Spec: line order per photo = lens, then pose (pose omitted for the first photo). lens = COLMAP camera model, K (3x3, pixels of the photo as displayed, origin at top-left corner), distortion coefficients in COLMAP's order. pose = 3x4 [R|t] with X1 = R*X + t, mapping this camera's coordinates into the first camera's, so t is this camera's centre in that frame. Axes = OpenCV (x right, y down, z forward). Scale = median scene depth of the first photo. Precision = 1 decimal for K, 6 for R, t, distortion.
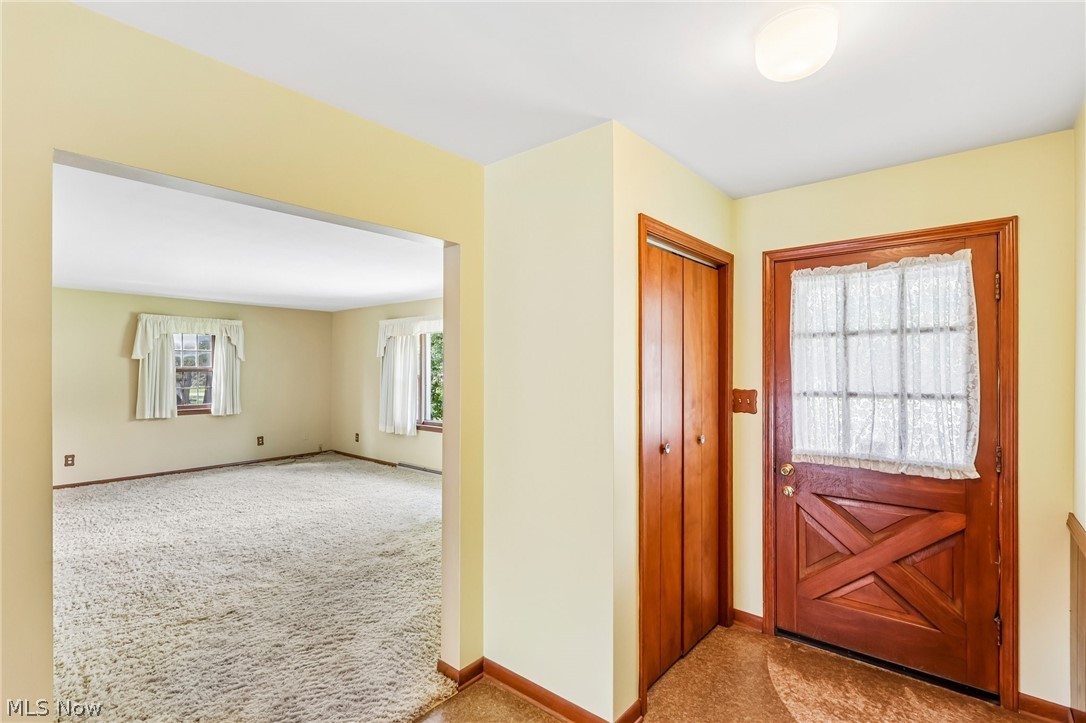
lens RADIAL K [[508.6, 0, 543.6], [0, 508.6, 370.4], [0, 0, 1]] dist [-0.005440, 0.003143]
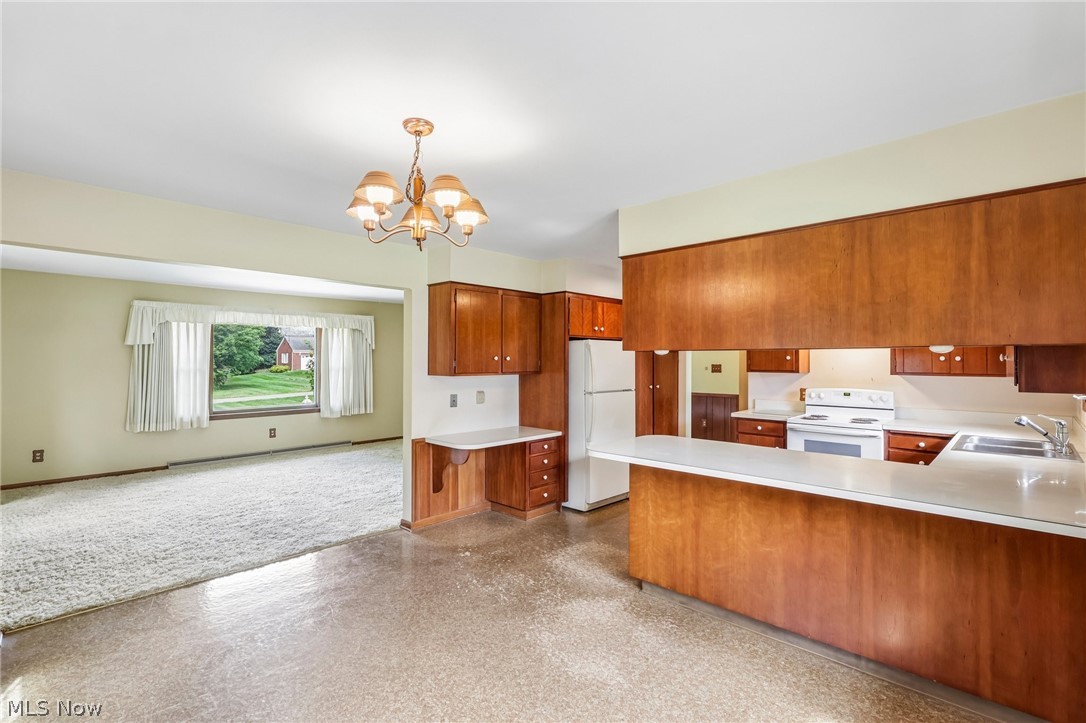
lens RADIAL K [[508.6, 0, 543.9], [0, 508.6, 354.8], [0, 0, 1]] dist [-0.005440, 0.003143]
pose [[0.065963, 0.005571, 0.997807, -1.665305], [0.000031, 0.999984, -0.005586, -0.006951], [-0.997822, 0.000399, 0.065962, 0.406981]]
